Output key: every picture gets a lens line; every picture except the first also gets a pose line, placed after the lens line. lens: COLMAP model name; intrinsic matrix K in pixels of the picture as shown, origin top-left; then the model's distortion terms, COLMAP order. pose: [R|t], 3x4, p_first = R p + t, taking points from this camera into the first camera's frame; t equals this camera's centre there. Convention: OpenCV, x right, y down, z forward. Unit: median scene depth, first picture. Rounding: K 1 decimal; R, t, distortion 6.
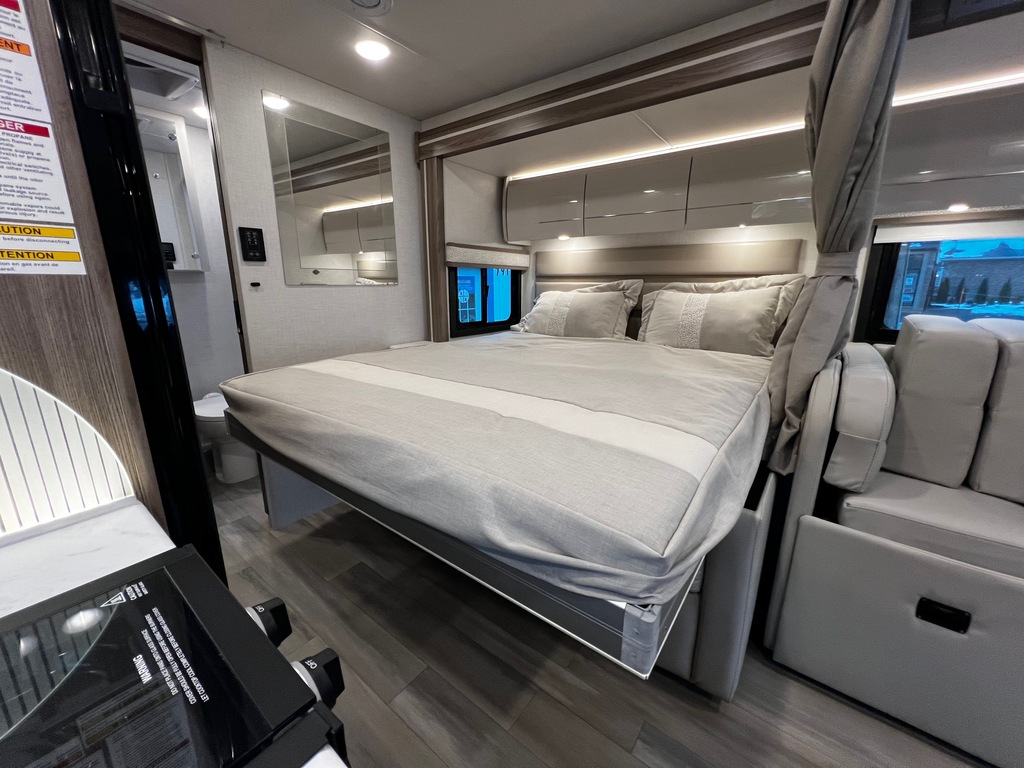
lens RADIAL K [[407.9, 0, 513.2], [0, 407.9, 382.3], [0, 0, 1]] dist [-0.001299, 0.000108]
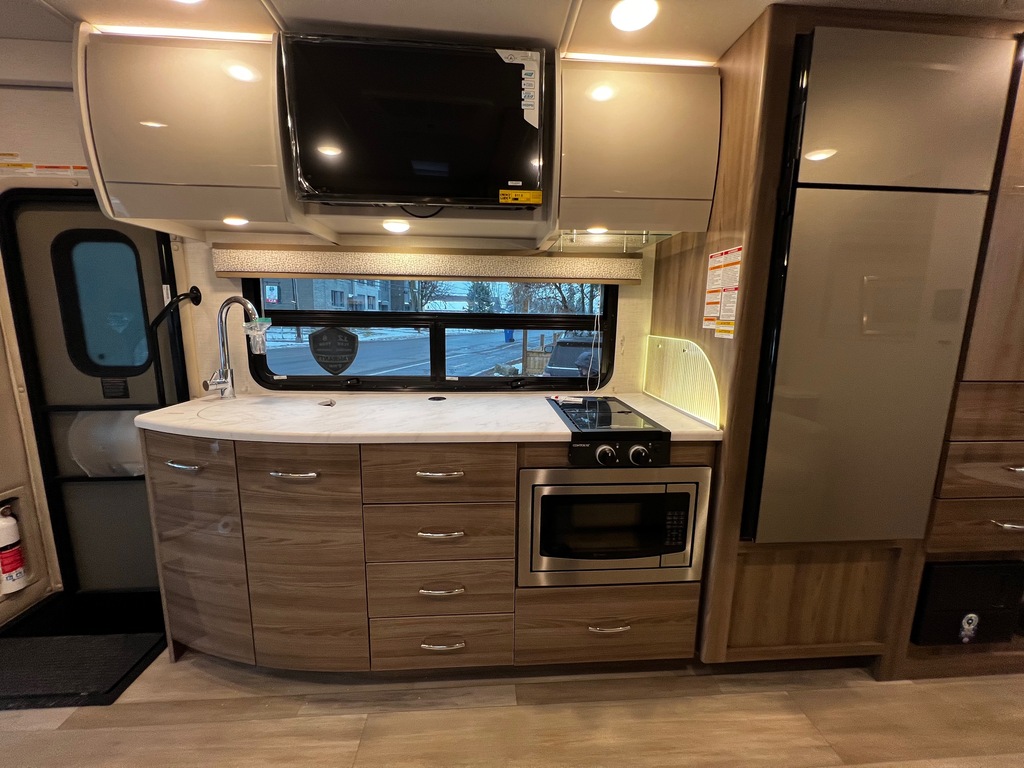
lens RADIAL K [[410.4, 0, 513.5], [0, 410.4, 383.1], [0, 0, 1]] dist [-0.000844, 0.000084]
pose [[-0.746968, 0.092180, -0.658439, 0.475320], [-0.177450, 0.926776, 0.331056, -0.170094], [0.640742, 0.364128, -0.675915, 0.540849]]
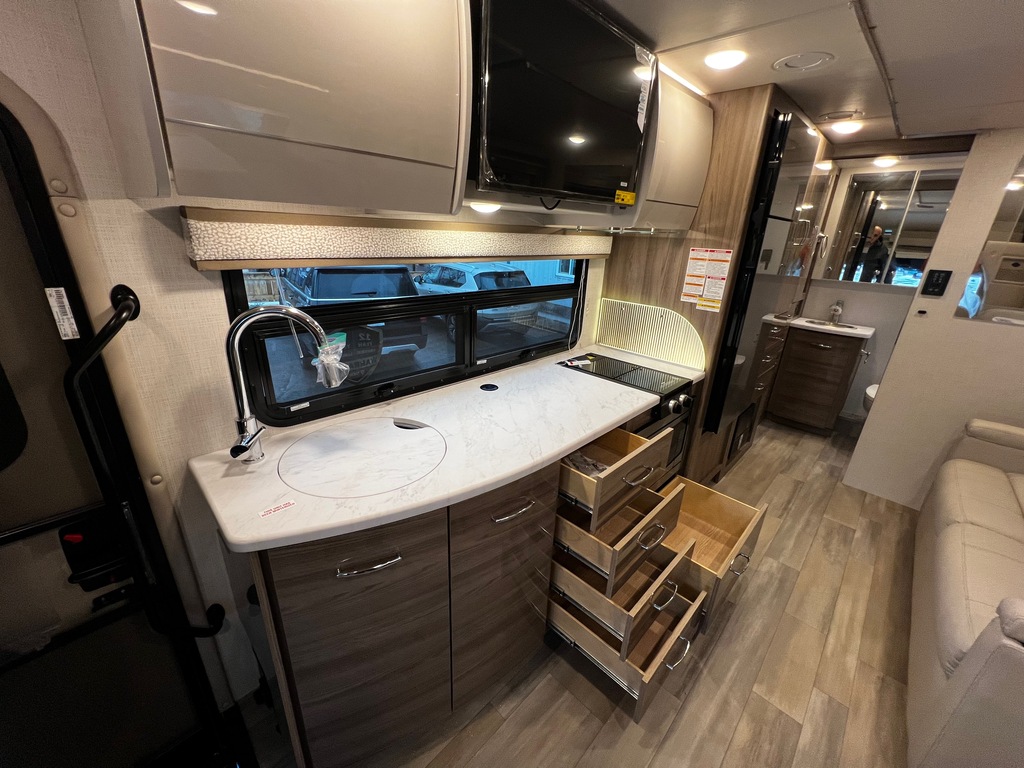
lens RADIAL K [[410.4, 0, 513.5], [0, 410.4, 383.1], [0, 0, 1]] dist [-0.000844, 0.000084]
pose [[-0.114646, 0.338063, -0.934114, 0.847958], [-0.282266, 0.890472, 0.356912, -0.140307], [0.952461, 0.304587, -0.006665, -0.177269]]
